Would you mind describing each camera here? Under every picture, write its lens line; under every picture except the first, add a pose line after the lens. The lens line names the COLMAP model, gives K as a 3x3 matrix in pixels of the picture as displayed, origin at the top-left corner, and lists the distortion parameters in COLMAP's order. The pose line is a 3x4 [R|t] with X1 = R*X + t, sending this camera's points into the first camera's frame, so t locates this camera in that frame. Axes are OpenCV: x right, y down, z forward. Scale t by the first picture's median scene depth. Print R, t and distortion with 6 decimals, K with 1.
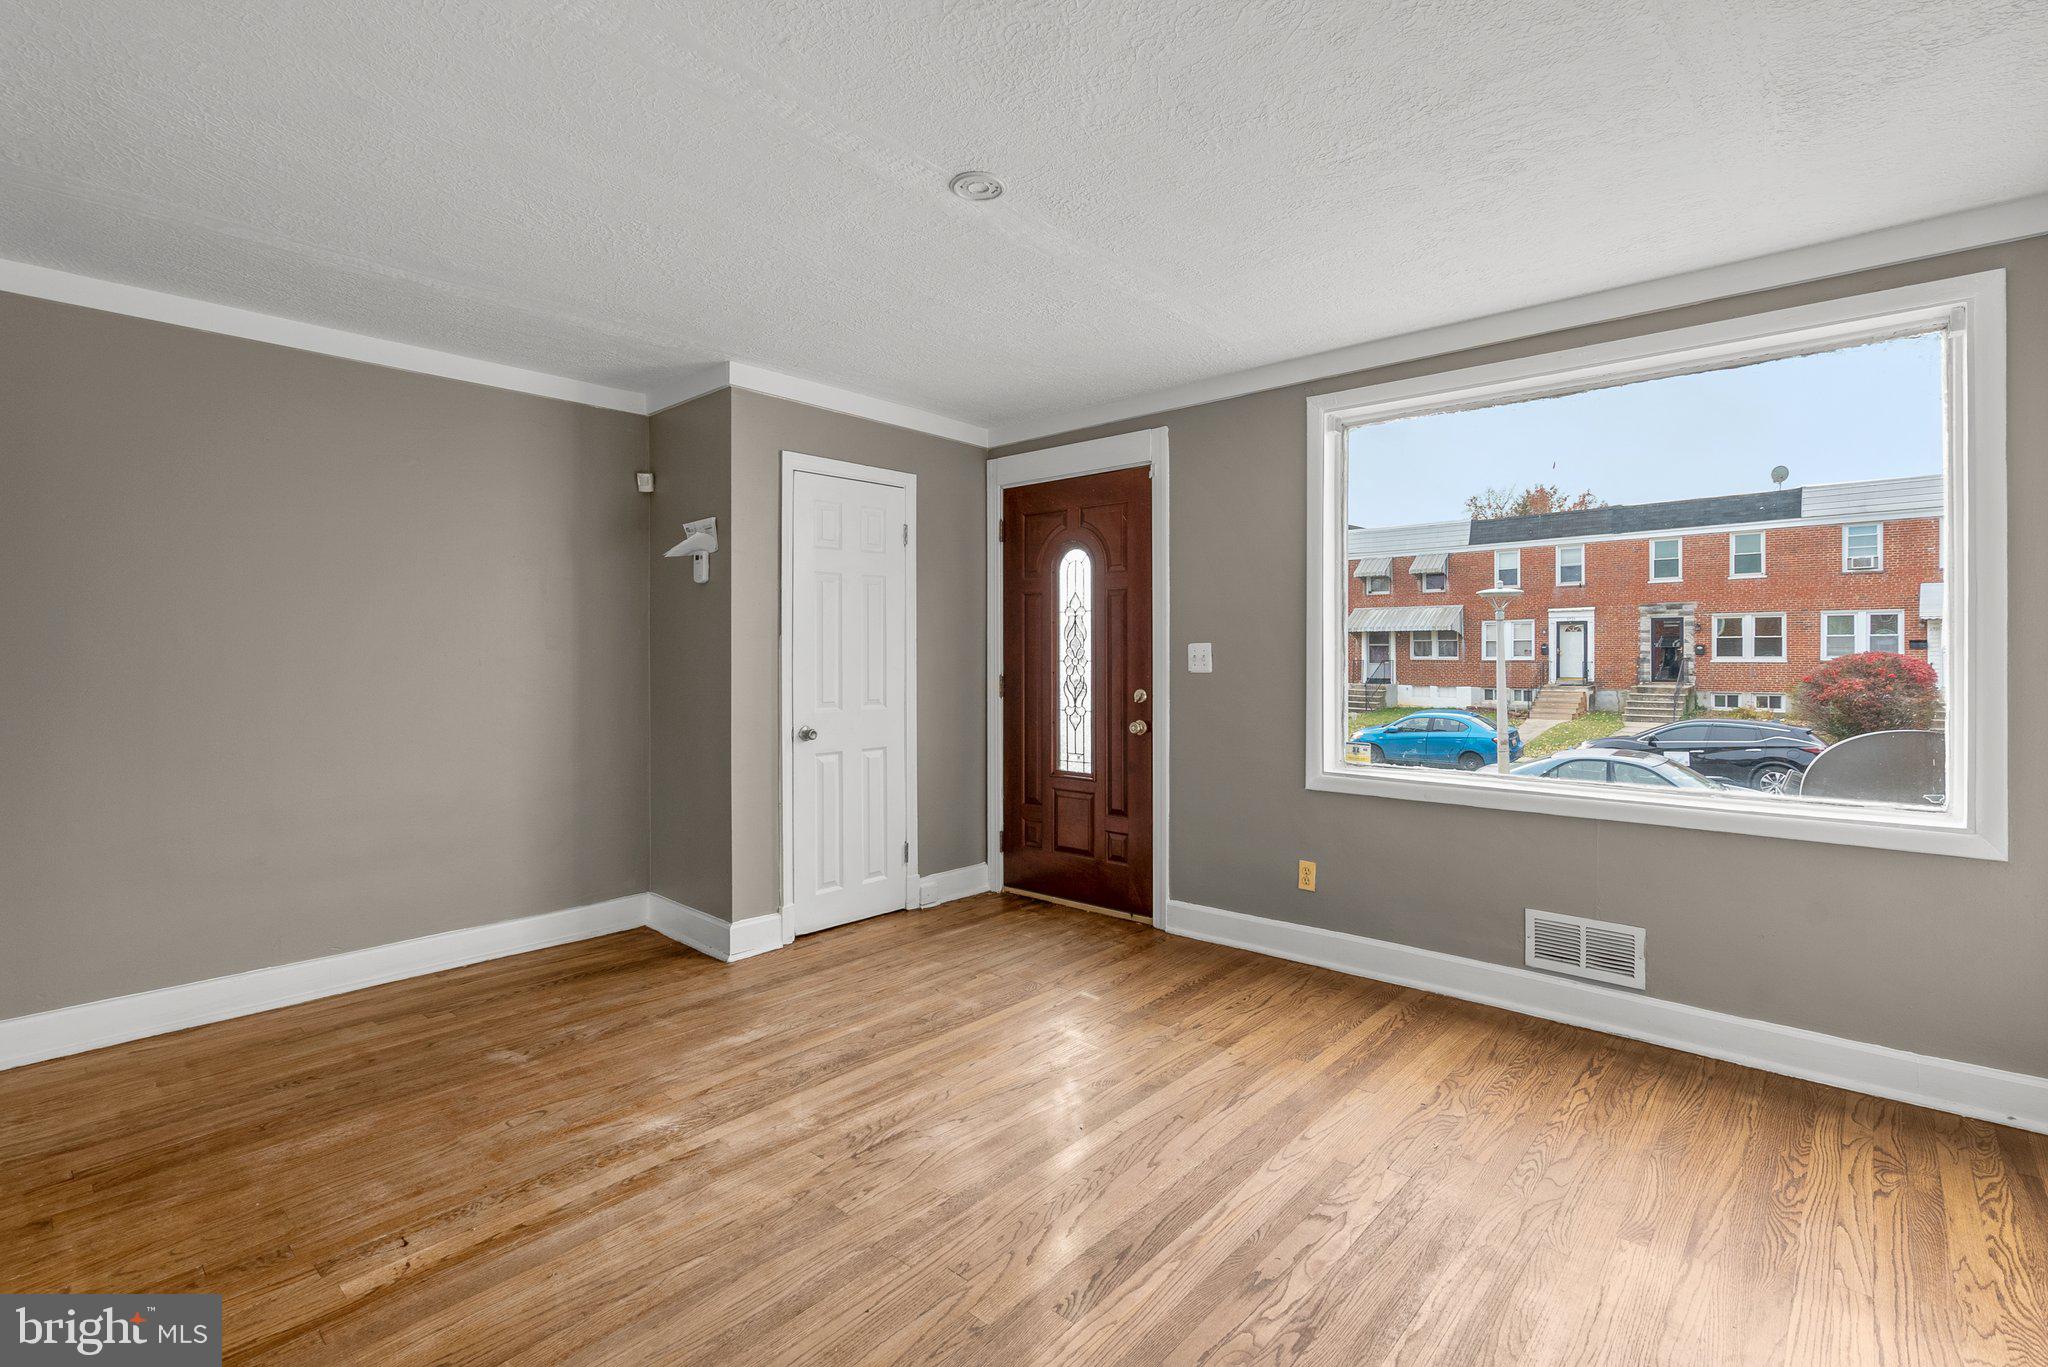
lens RADIAL K [[928.1, 0, 1023.6], [0, 928.1, 661.7], [0, 0, 1]] dist [-0.000722, 0.000097]
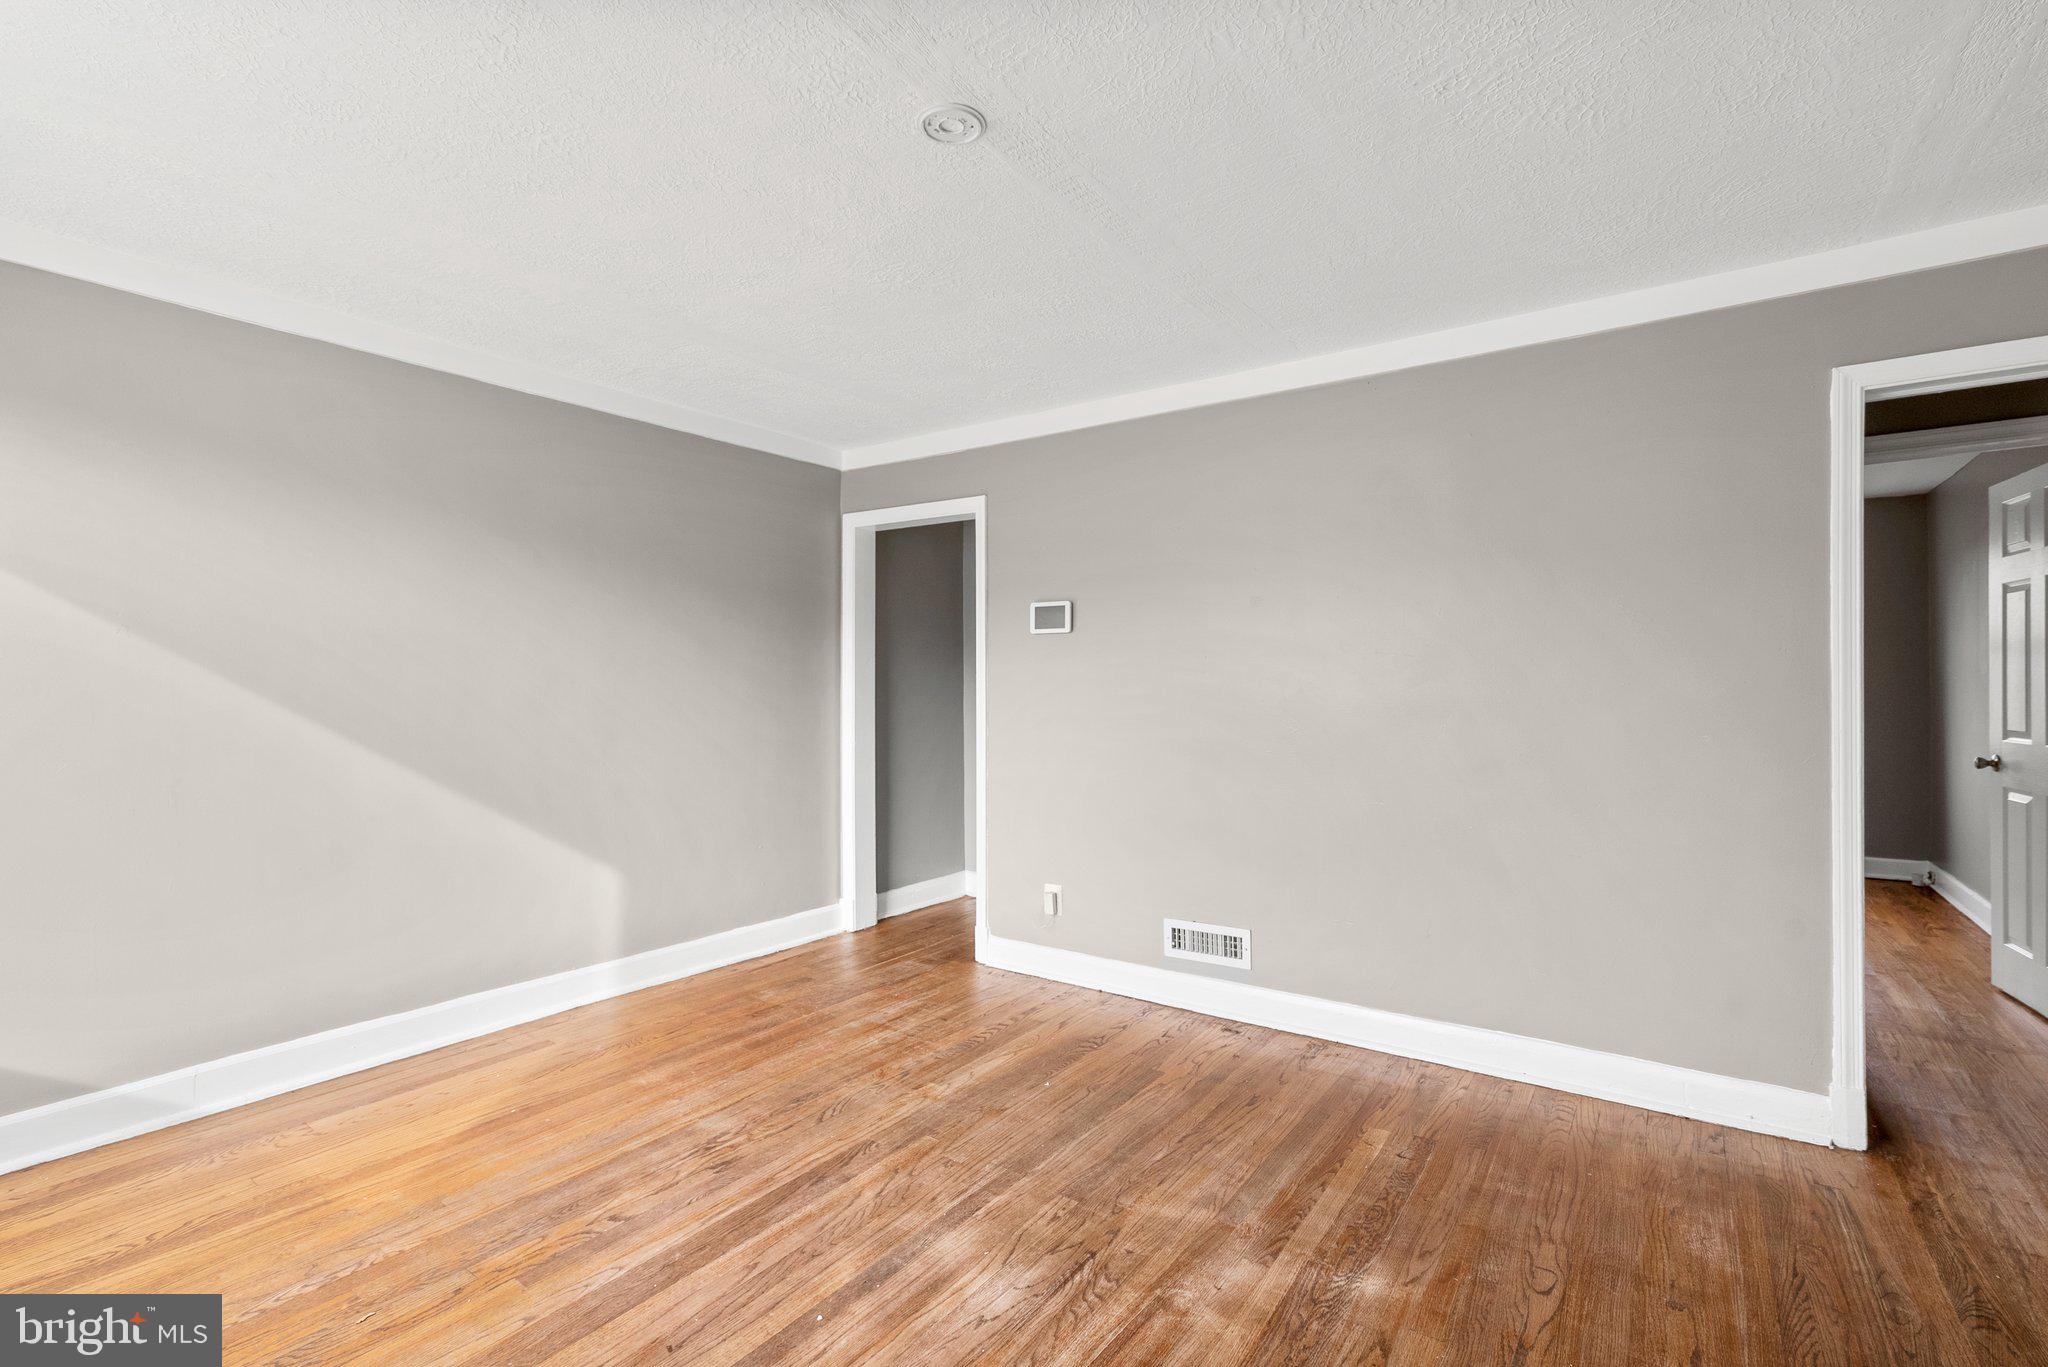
lens RADIAL K [[932.8, 0, 1031.0], [0, 932.8, 697.6], [0, 0, 1]] dist [-0.000625, 0.000628]
pose [[-0.992507, 0.006480, -0.122015, -0.013995], [0.004549, 0.999860, 0.016095, -0.008441], [0.122102, 0.015420, -0.992398, 1.334645]]
